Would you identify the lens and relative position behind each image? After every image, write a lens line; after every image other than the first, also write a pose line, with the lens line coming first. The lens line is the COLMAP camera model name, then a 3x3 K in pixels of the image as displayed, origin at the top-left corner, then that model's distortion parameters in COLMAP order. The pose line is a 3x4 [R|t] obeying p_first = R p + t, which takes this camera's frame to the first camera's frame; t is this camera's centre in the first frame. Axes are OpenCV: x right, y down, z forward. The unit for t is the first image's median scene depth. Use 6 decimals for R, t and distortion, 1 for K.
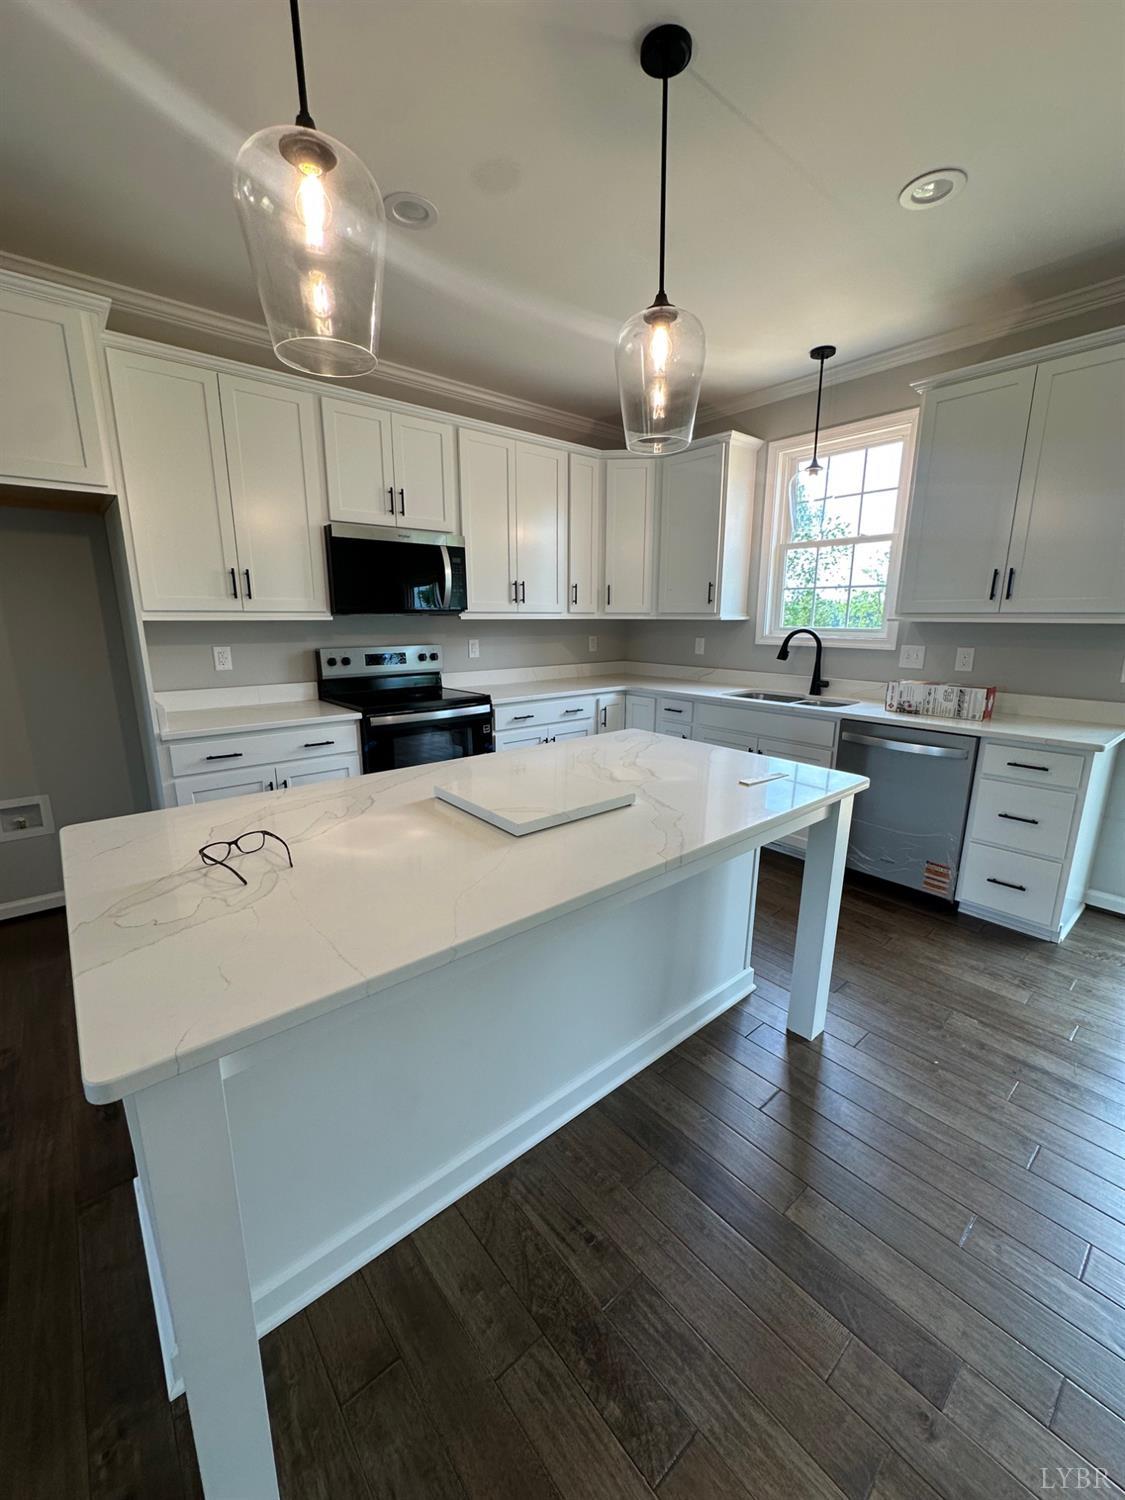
lens RADIAL K [[596.4, 0, 566.5], [0, 596.4, 748.2], [0, 0, 1]] dist [-0.002666, 0.000074]
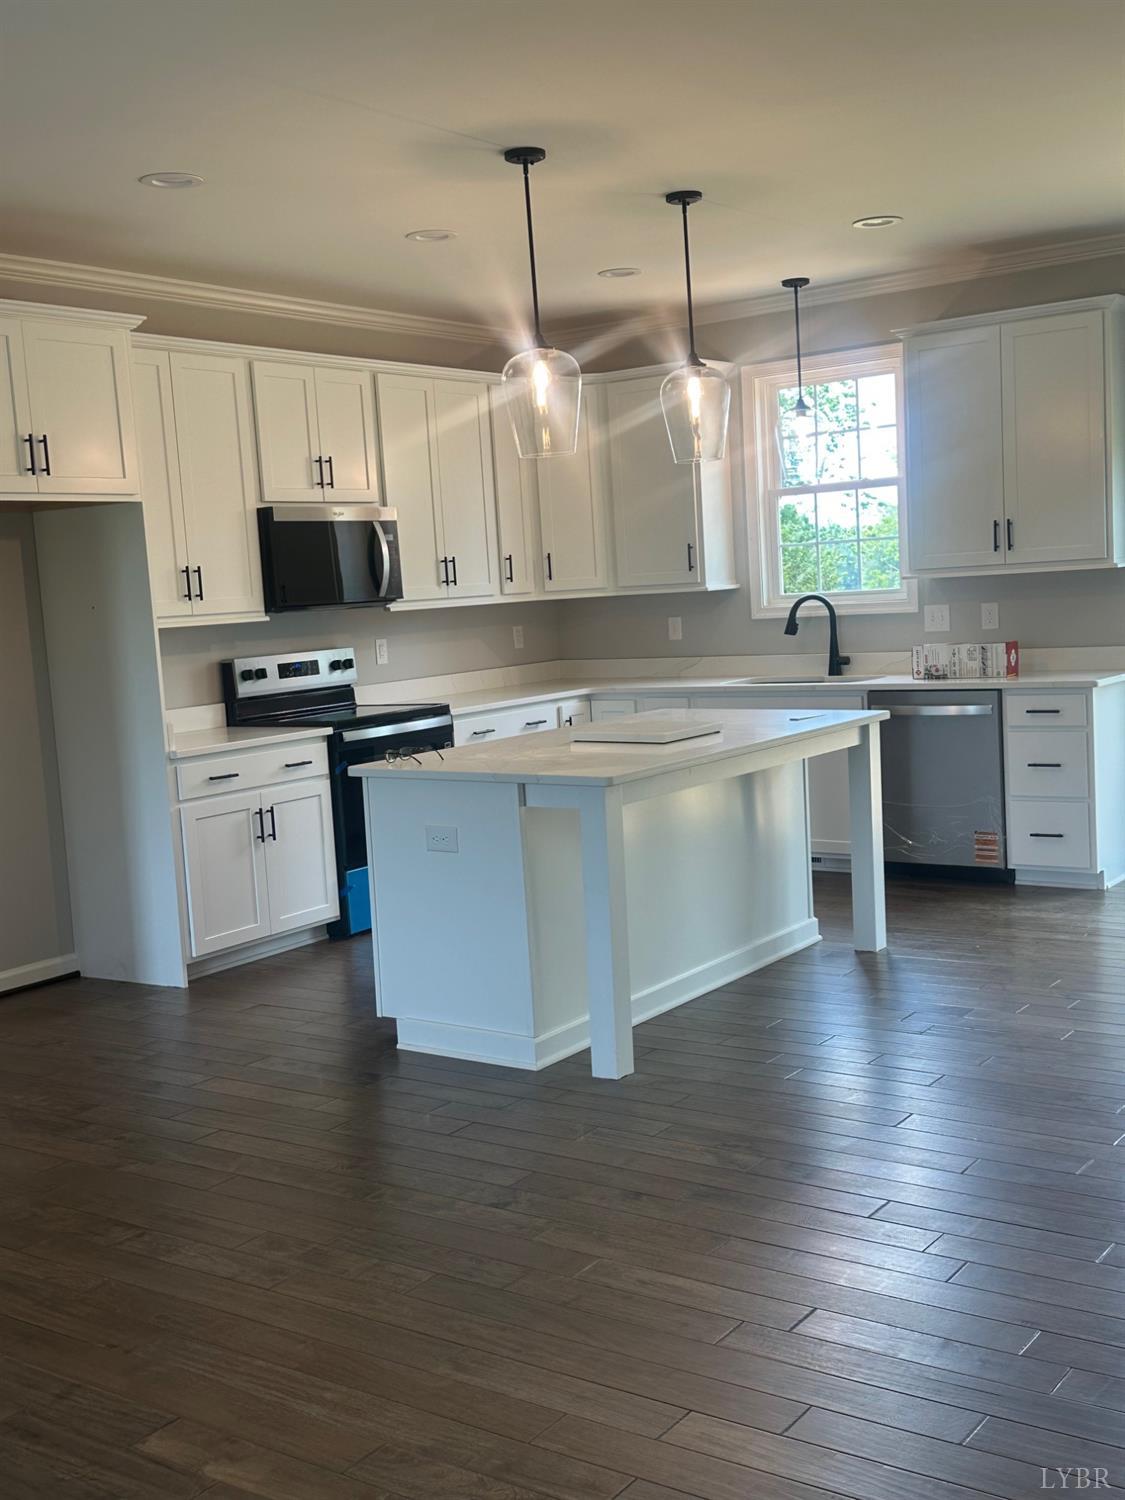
lens RADIAL K [[1681.0, 0, 566.0], [0, 1681.0, 754.5], [0, 0, 1]] dist [0.160442, 0.000000]
pose [[0.966827, -0.085778, 0.240599, -0.515386], [0.114542, 0.987507, -0.108214, 0.232881], [-0.228311, 0.132183, 0.964573, -1.153111]]
